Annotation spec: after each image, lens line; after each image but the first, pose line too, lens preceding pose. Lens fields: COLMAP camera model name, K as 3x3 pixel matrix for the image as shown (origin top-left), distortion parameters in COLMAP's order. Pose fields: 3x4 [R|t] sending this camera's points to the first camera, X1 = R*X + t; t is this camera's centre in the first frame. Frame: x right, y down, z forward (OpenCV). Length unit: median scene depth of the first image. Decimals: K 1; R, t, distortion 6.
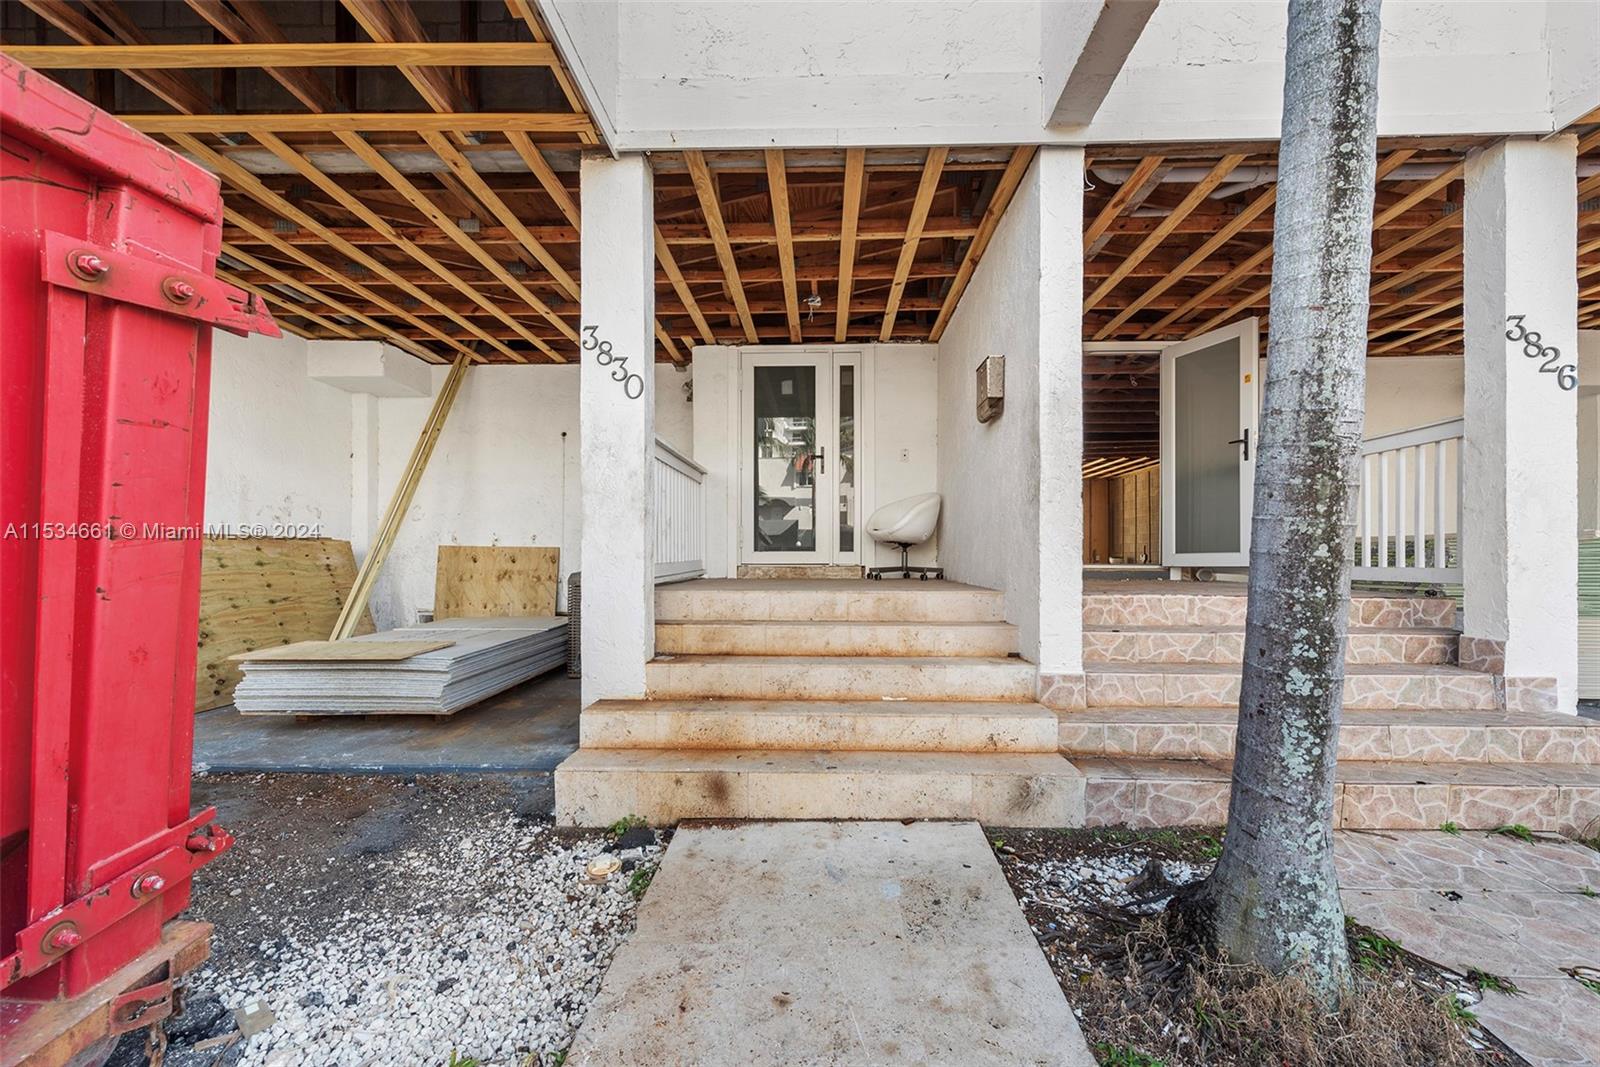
lens RADIAL K [[656.1, 0, 798.7], [0, 656.1, 547.1], [0, 0, 1]] dist [0.003731, -0.001312]
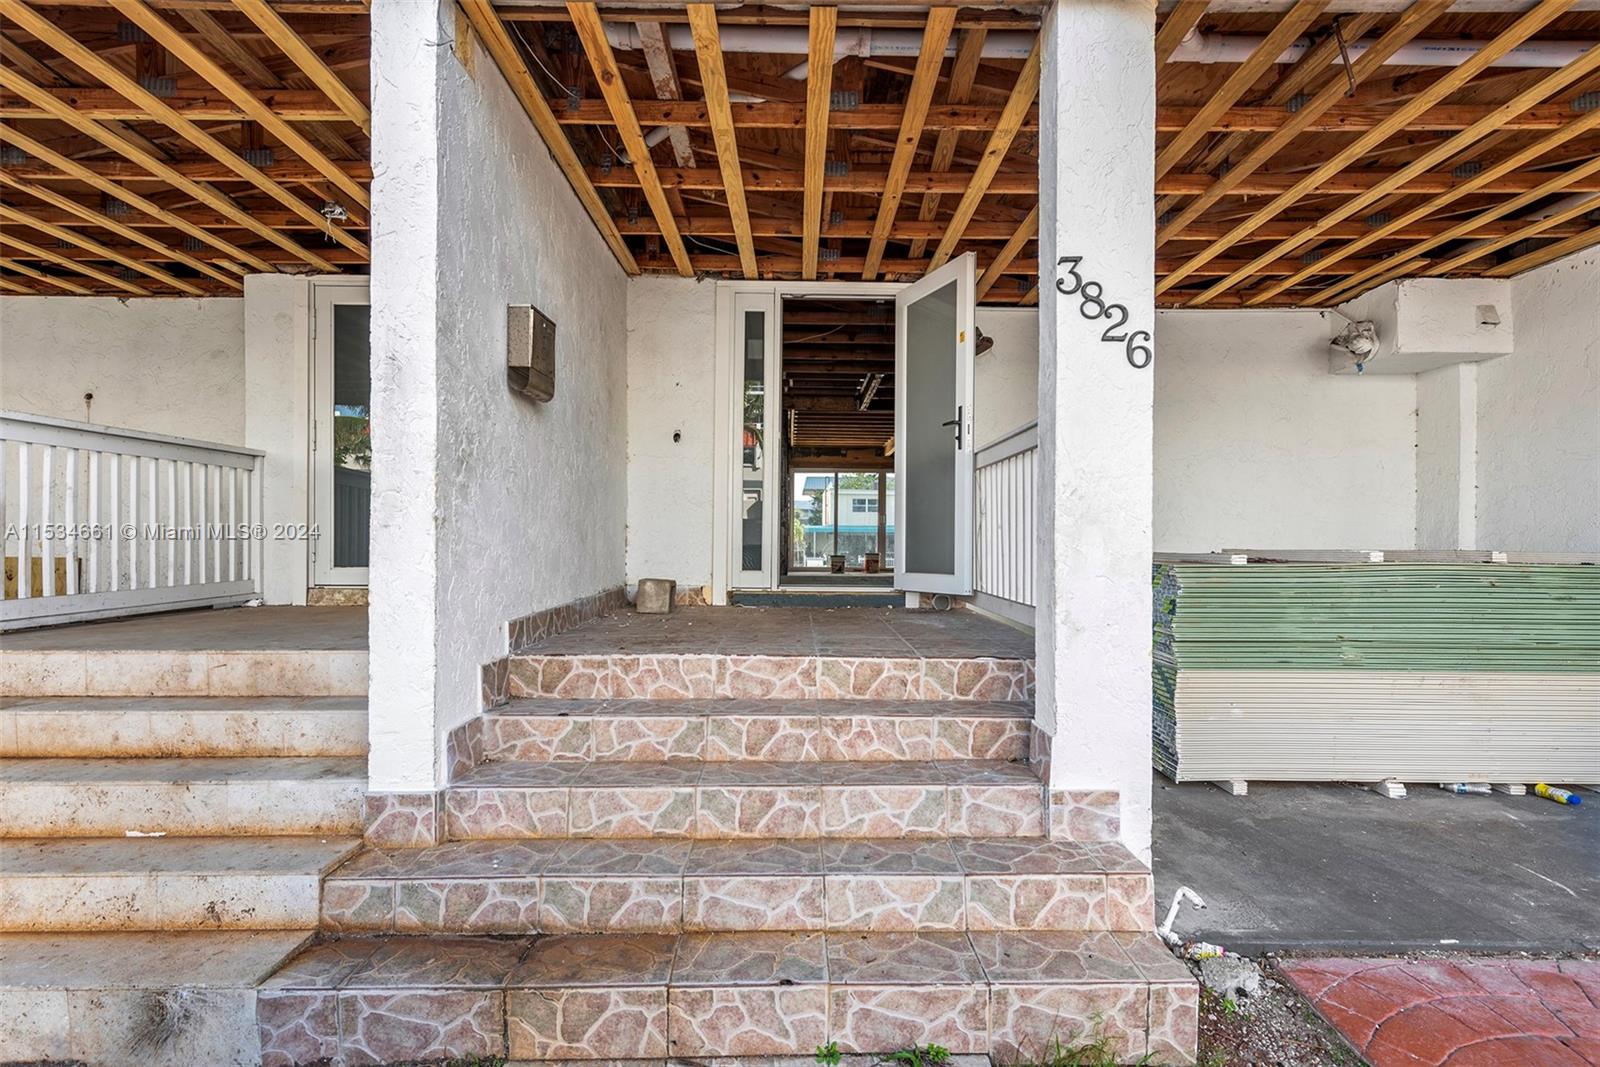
lens RADIAL K [[820.1, 0, 807.4], [0, 820.1, 533.4], [0, 0, 1]] dist [0.014845, -0.004506]
pose [[0.998246, 0.003577, 0.059101, 0.771985], [-0.003746, 0.999989, 0.002754, -0.068218], [-0.059091, -0.002971, 0.998248, 0.168451]]
